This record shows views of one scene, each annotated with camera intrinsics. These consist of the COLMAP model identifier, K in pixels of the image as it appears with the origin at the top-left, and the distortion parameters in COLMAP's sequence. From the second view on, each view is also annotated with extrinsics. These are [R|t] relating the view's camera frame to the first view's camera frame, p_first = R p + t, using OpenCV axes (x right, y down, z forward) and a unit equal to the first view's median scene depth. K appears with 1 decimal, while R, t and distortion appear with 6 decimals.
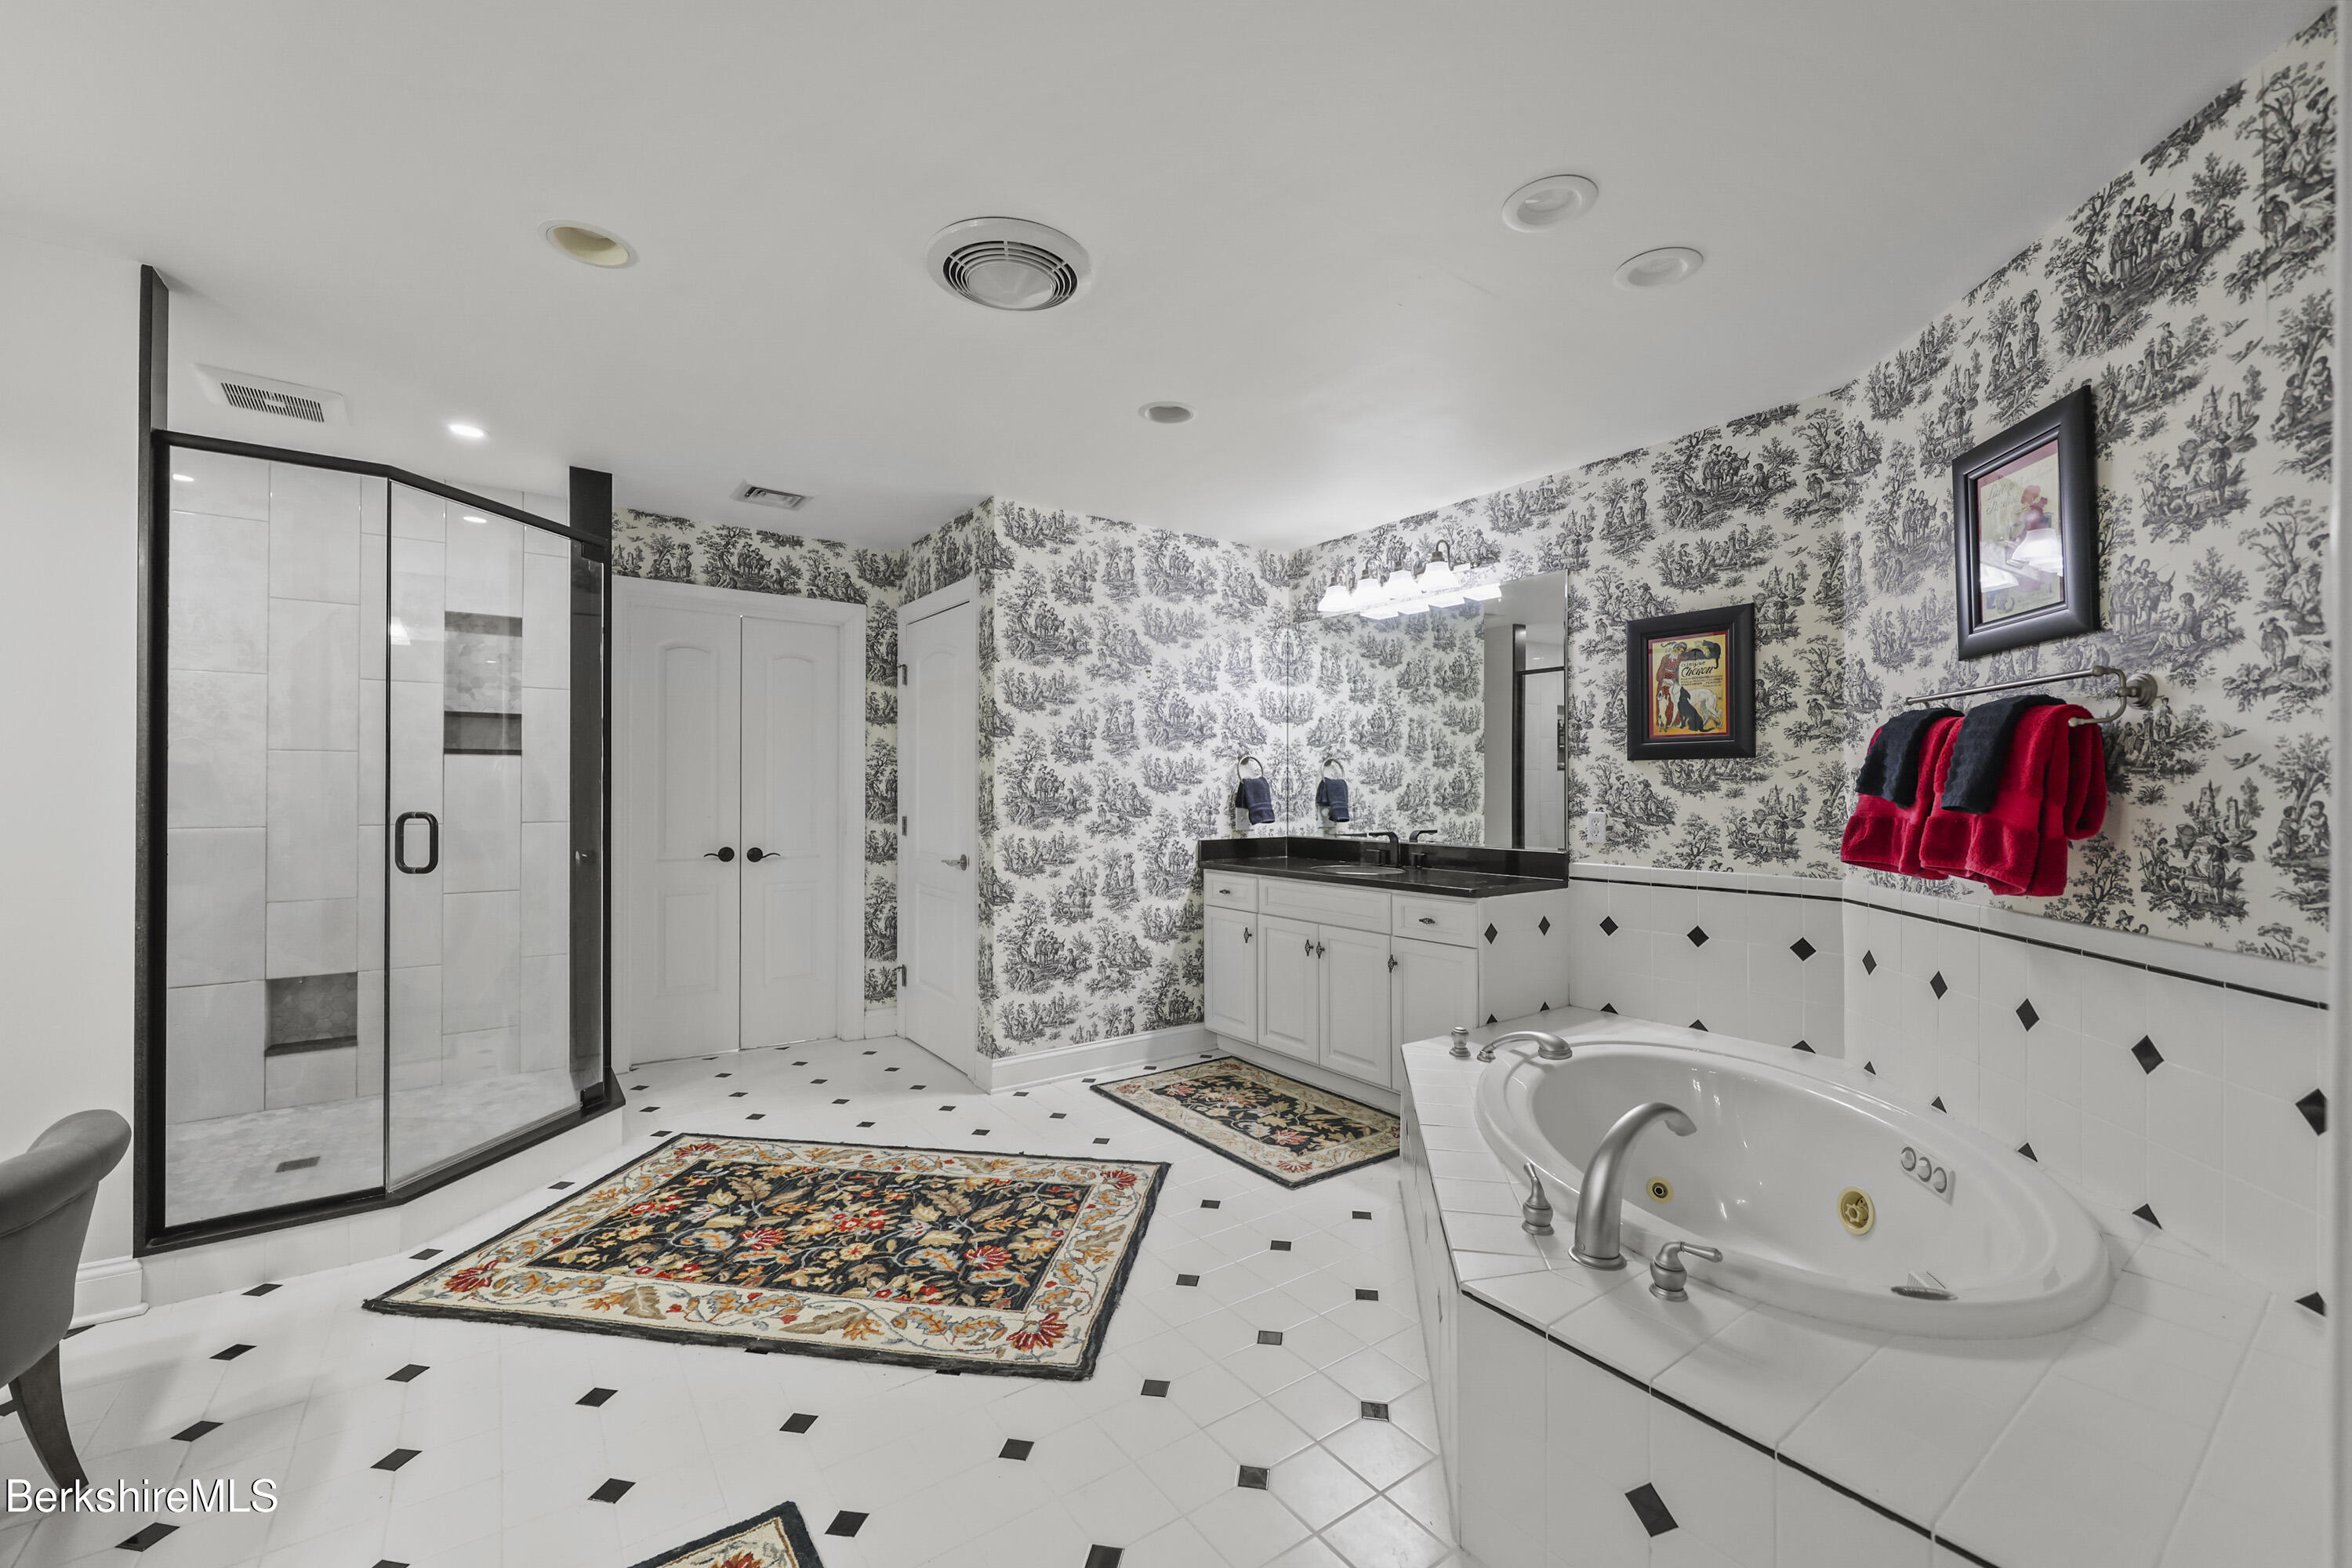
lens RADIAL K [[947.0, 0, 1184.2], [0, 947.0, 783.4], [0, 0, 1]] dist [-0.002034, 0.000346]
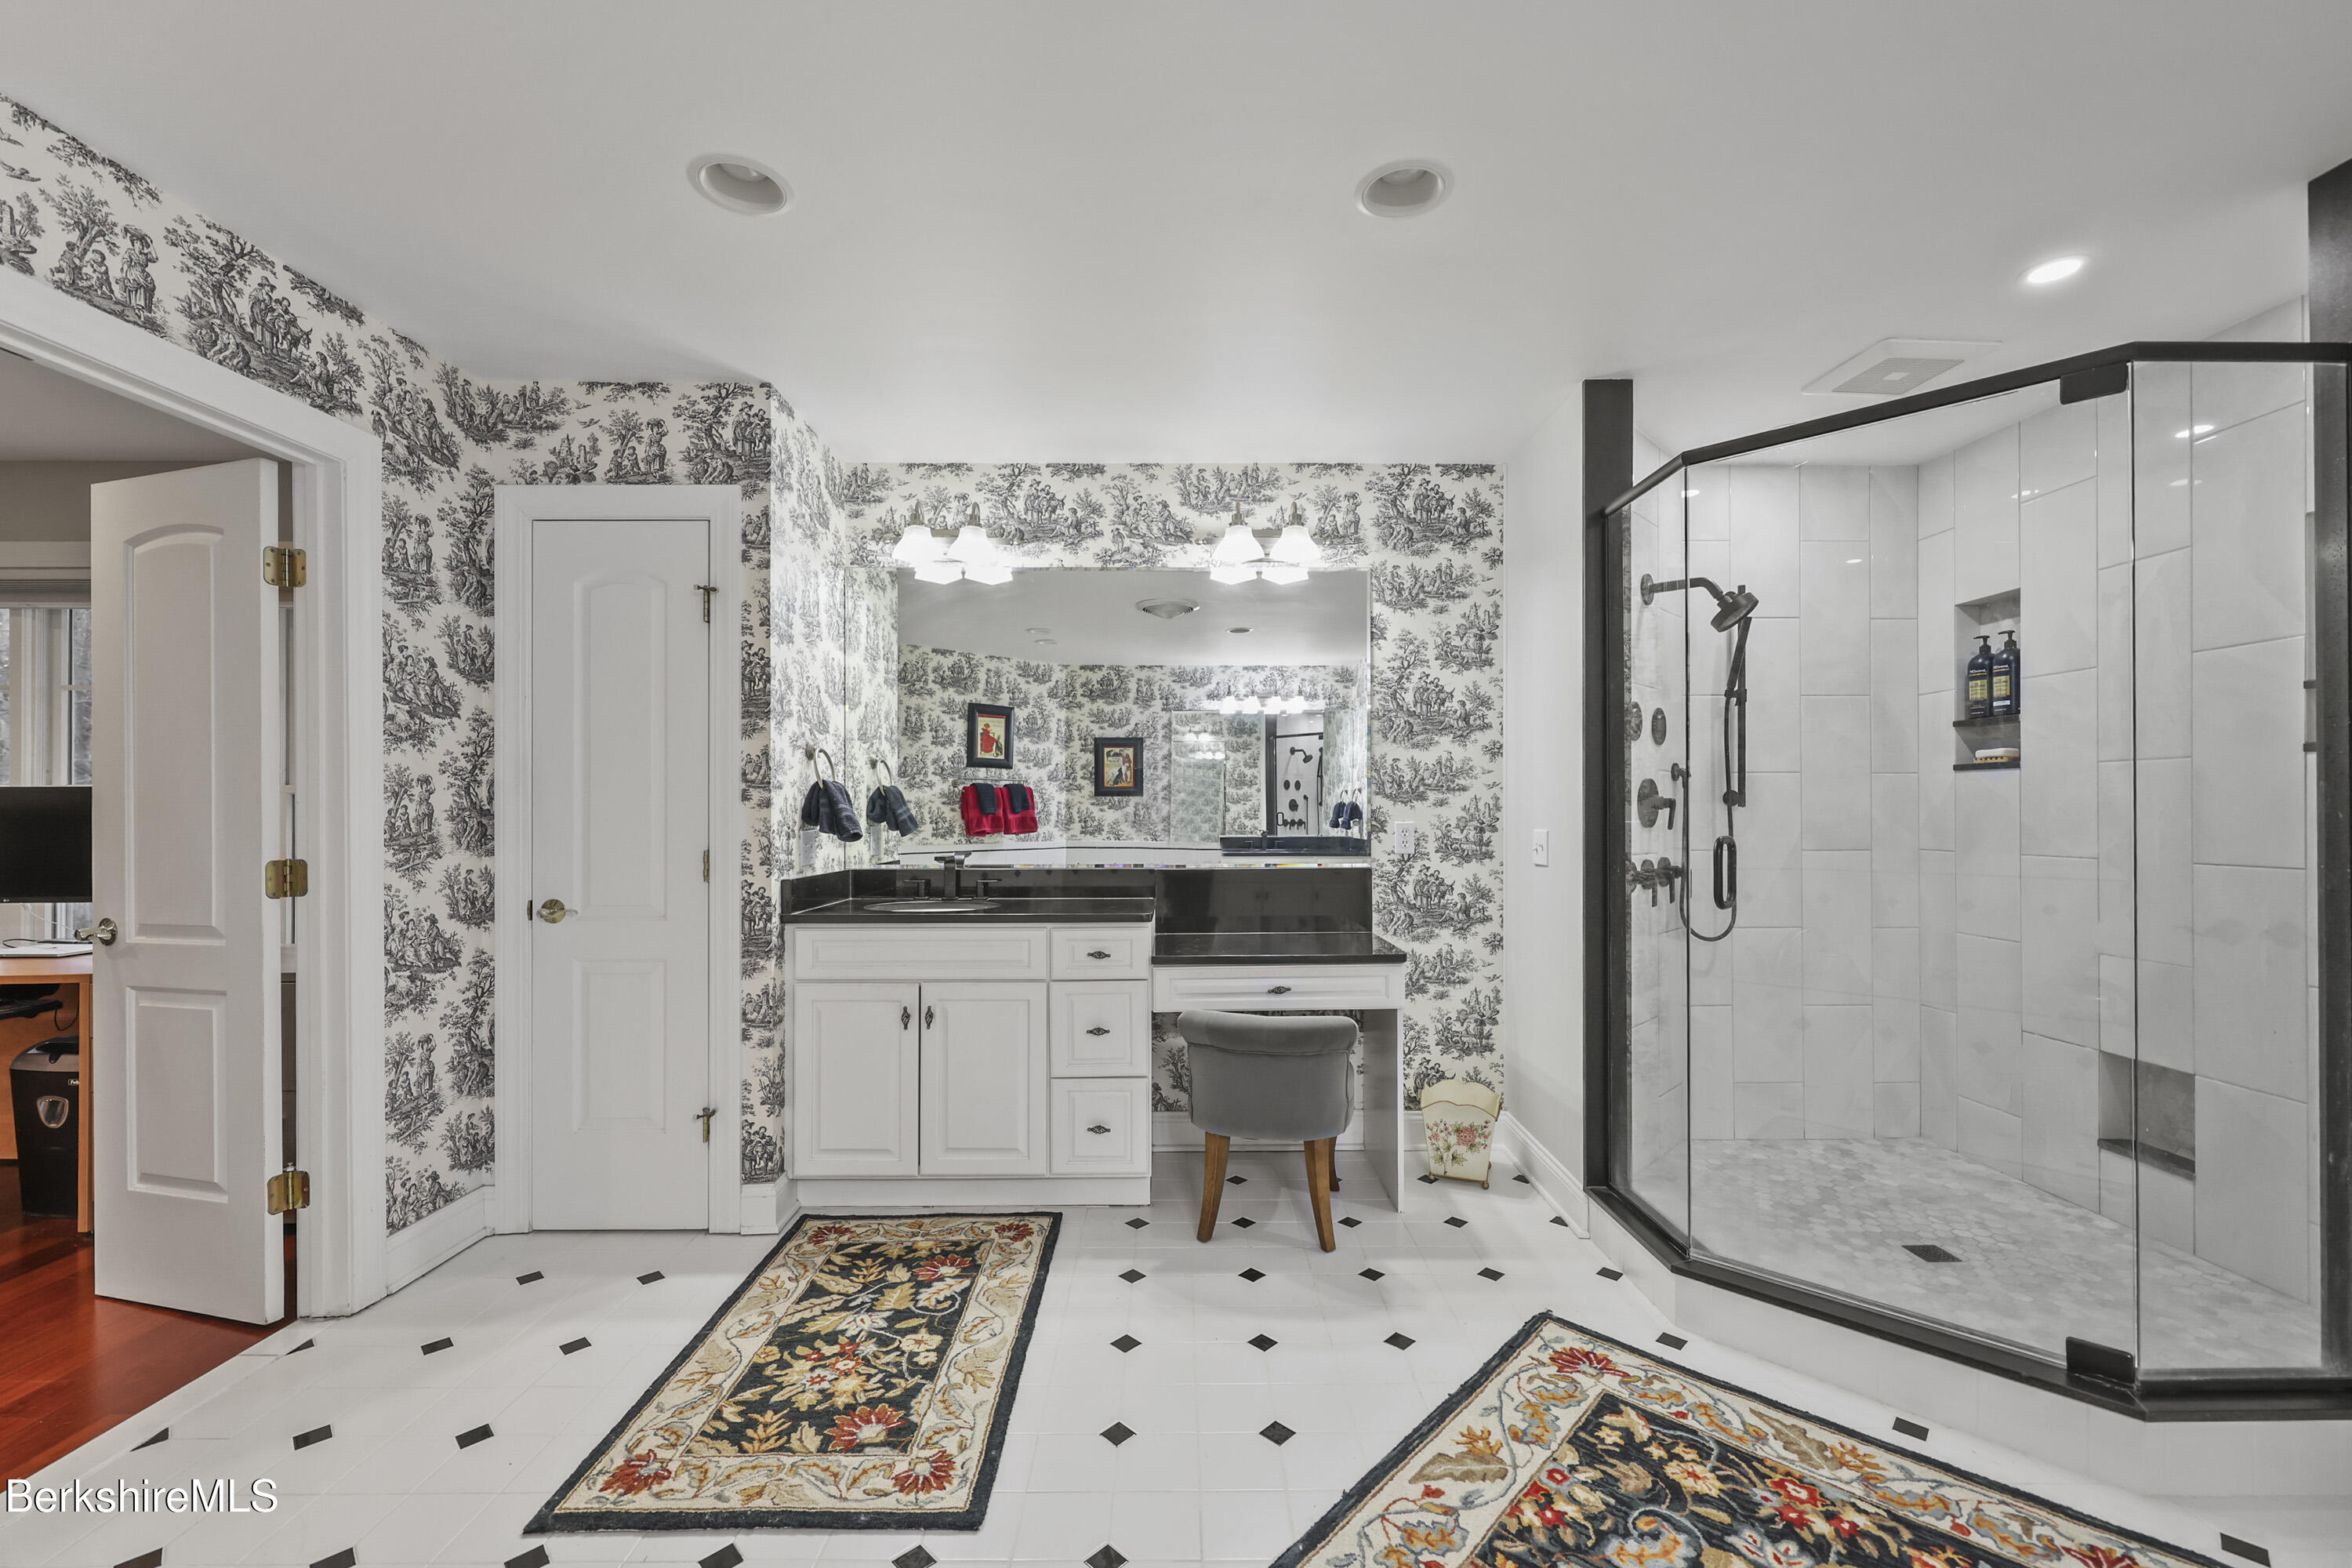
lens RADIAL K [[947.0, 0, 1177.5], [0, 947.0, 811.8], [0, 0, 1]] dist [-0.002034, 0.000346]
pose [[-0.577928, 0.003952, -0.816078, 0.119377], [0.003925, 0.999990, 0.002064, 0.001821], [0.816079, -0.002010, -0.577937, 0.753385]]
